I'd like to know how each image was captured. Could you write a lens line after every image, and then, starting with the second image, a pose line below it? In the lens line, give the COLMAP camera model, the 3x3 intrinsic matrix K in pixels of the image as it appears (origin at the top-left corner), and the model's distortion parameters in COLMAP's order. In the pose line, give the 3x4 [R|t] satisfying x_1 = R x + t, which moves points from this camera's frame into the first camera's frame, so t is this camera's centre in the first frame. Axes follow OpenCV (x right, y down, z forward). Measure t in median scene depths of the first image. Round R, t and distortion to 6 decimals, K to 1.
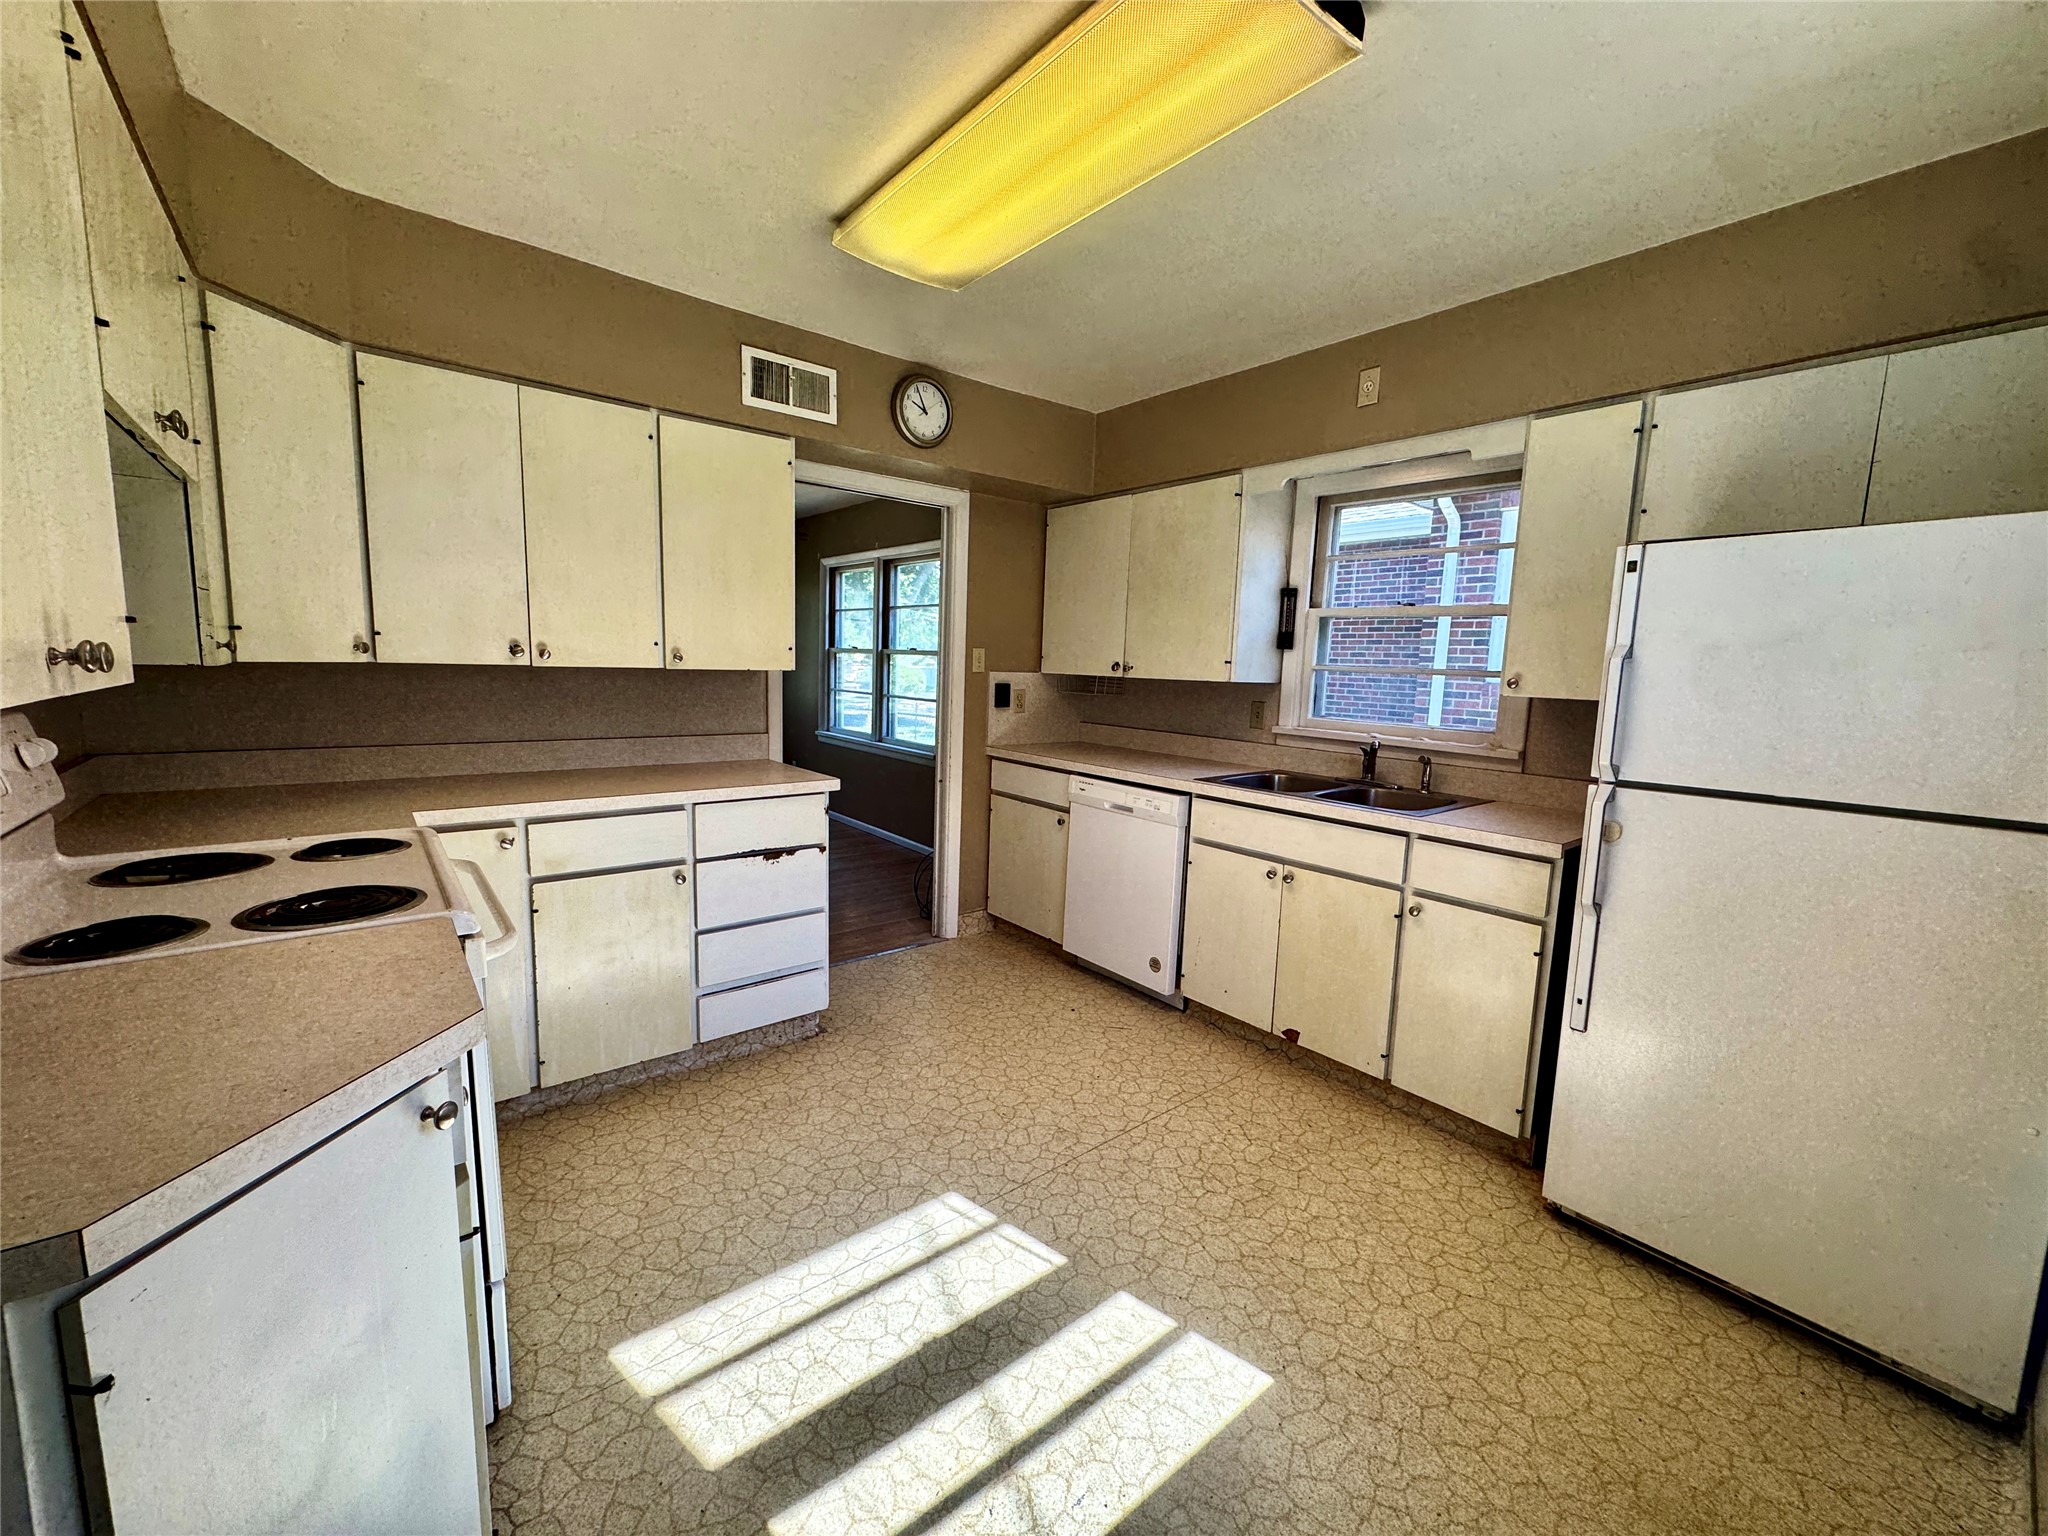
lens RADIAL K [[814.5, 0, 1024.0], [0, 814.5, 768.0], [0, 0, 1]] dist [-0.002469, -0.000539]
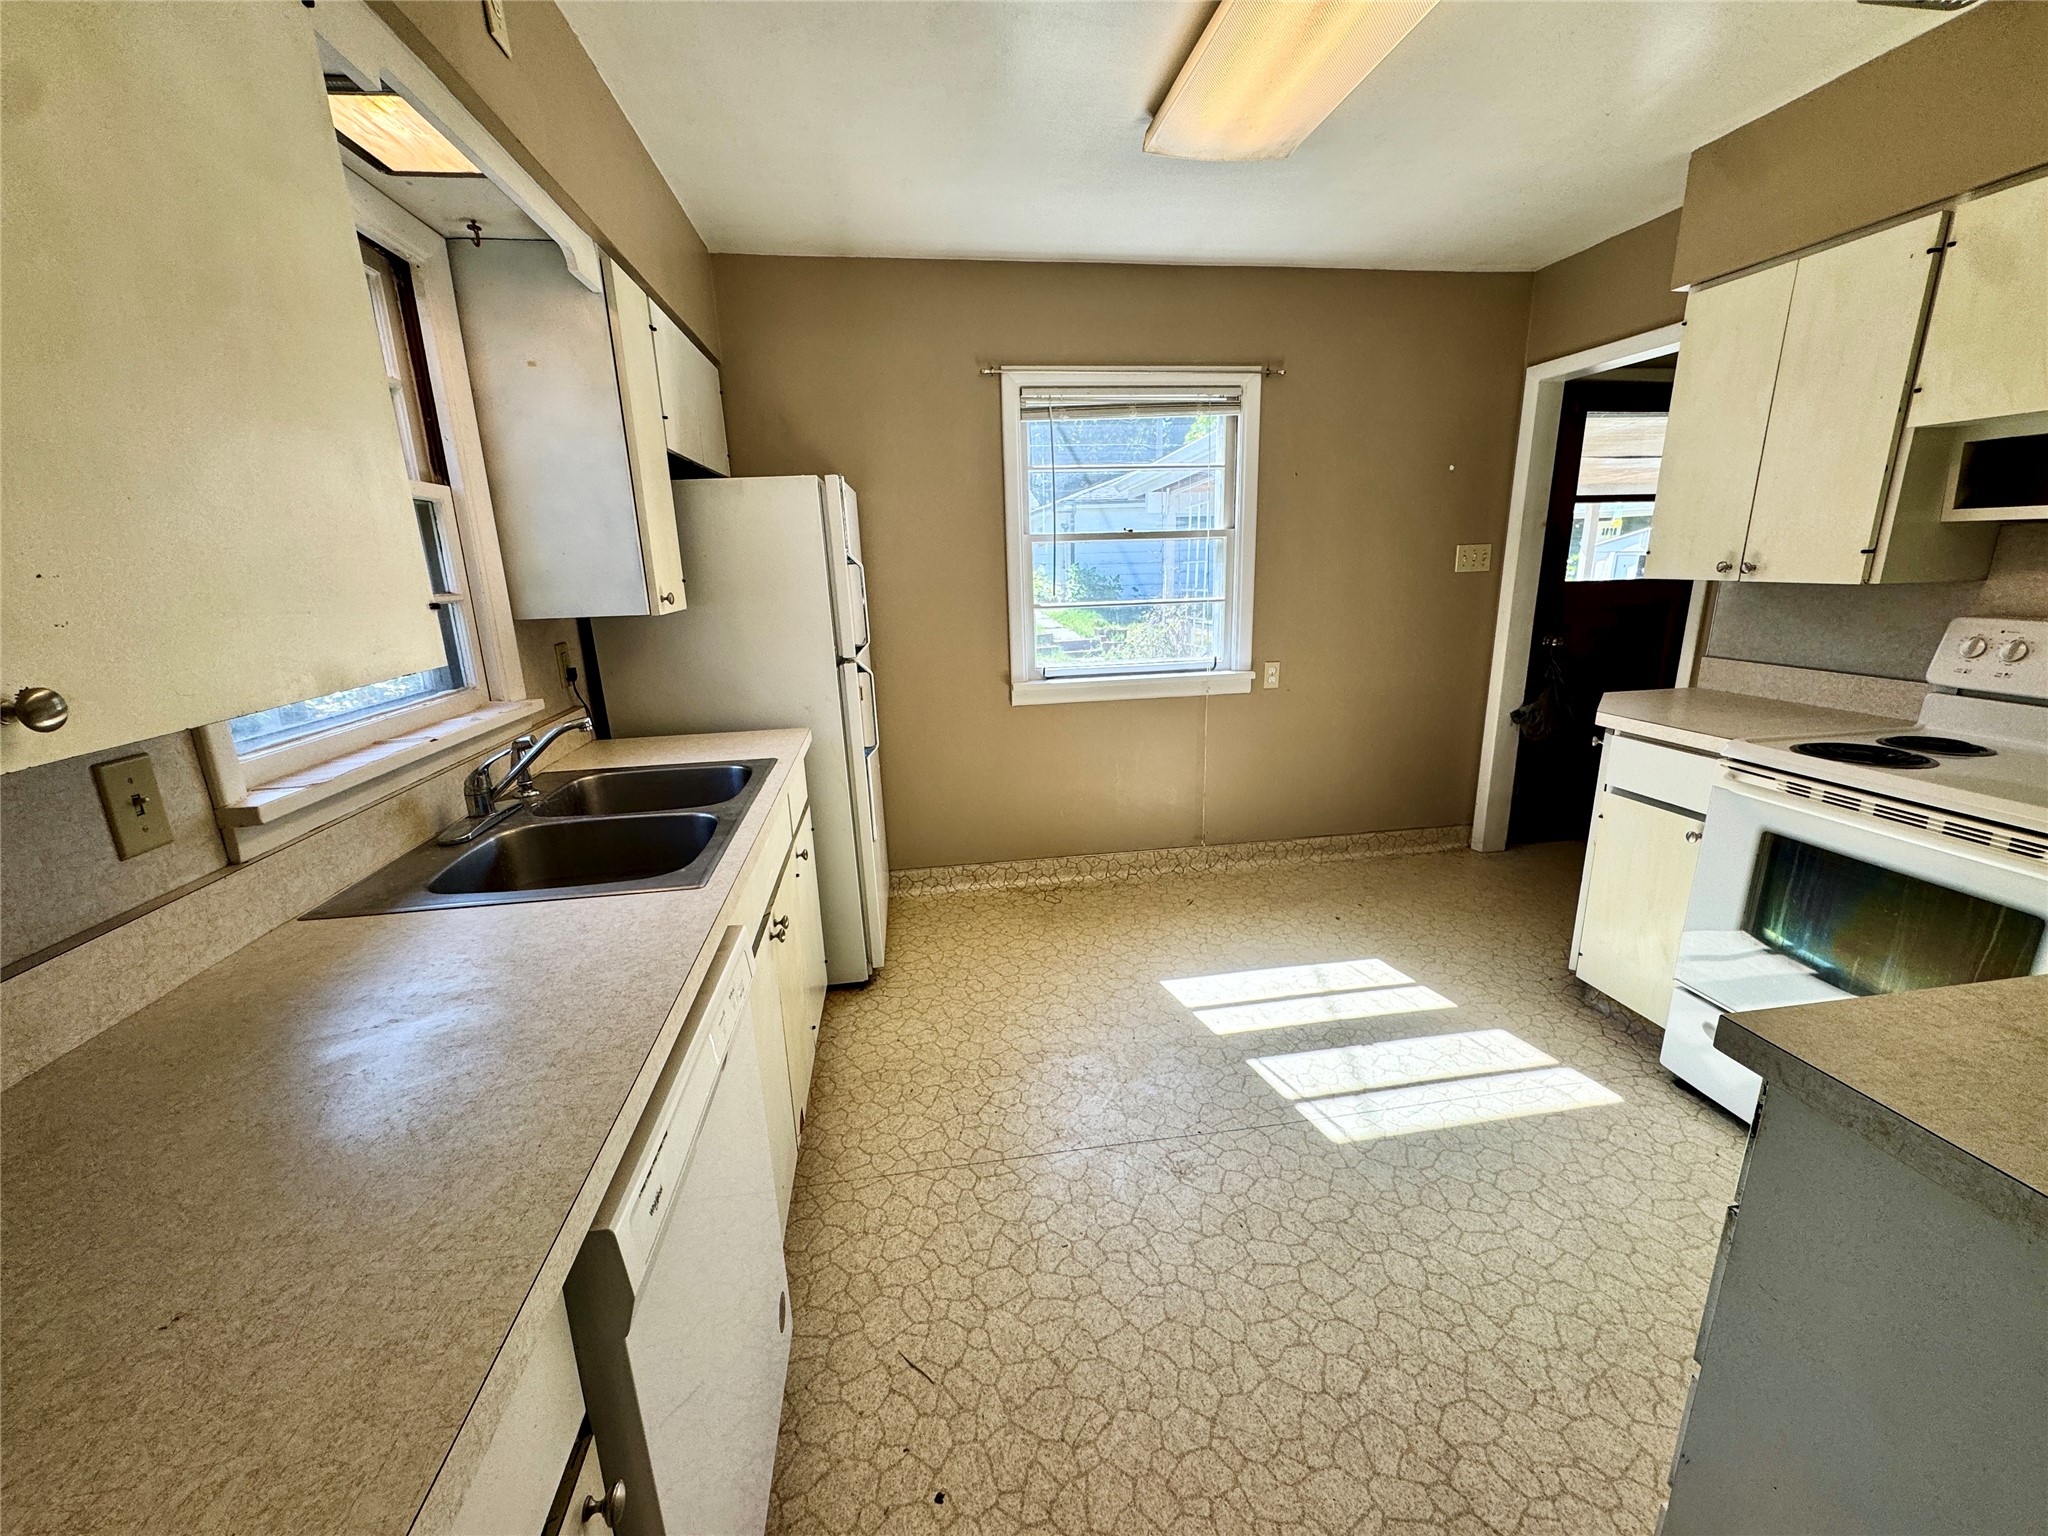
lens RADIAL K [[814.5, 0, 1024.0], [0, 814.5, 768.0], [0, 0, 1]] dist [-0.002469, -0.000539]
pose [[-0.859241, -0.138334, 0.492513, -0.193578], [0.064338, 0.925880, 0.372299, -0.279751], [-0.507510, 0.351582, -0.786654, 1.866333]]
